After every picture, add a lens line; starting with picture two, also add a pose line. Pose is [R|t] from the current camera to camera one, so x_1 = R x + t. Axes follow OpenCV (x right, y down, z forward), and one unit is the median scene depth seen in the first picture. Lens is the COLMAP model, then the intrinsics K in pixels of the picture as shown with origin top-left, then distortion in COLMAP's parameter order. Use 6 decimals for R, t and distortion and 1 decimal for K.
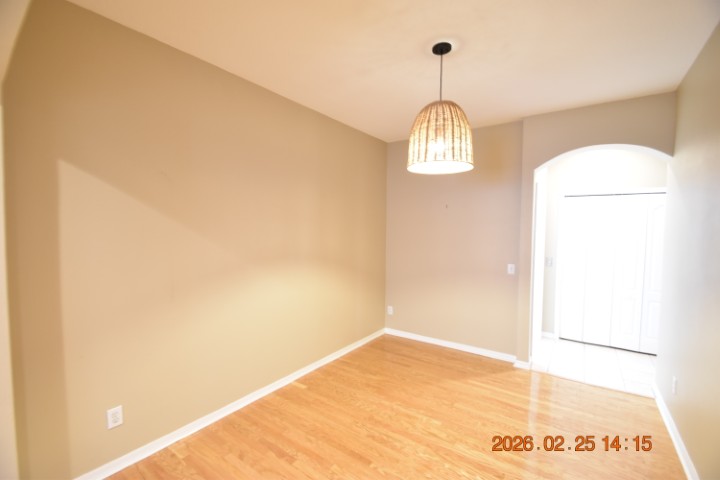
lens RADIAL K [[315.5, 0, 358.6], [0, 315.5, 242.4], [0, 0, 1]] dist [0.020451, -0.021797]
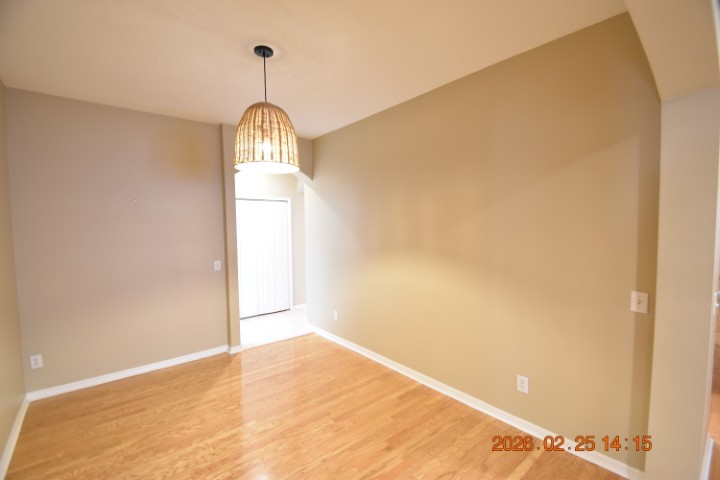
lens RADIAL K [[315.5, 0, 358.6], [0, 315.5, 242.4], [0, 0, 1]] dist [0.020451, -0.021797]
pose [[0.245486, -0.059621, 0.967565, -0.475120], [0.056903, 0.997272, 0.047015, -0.016659], [-0.967729, 0.043516, 0.248209, 0.328137]]
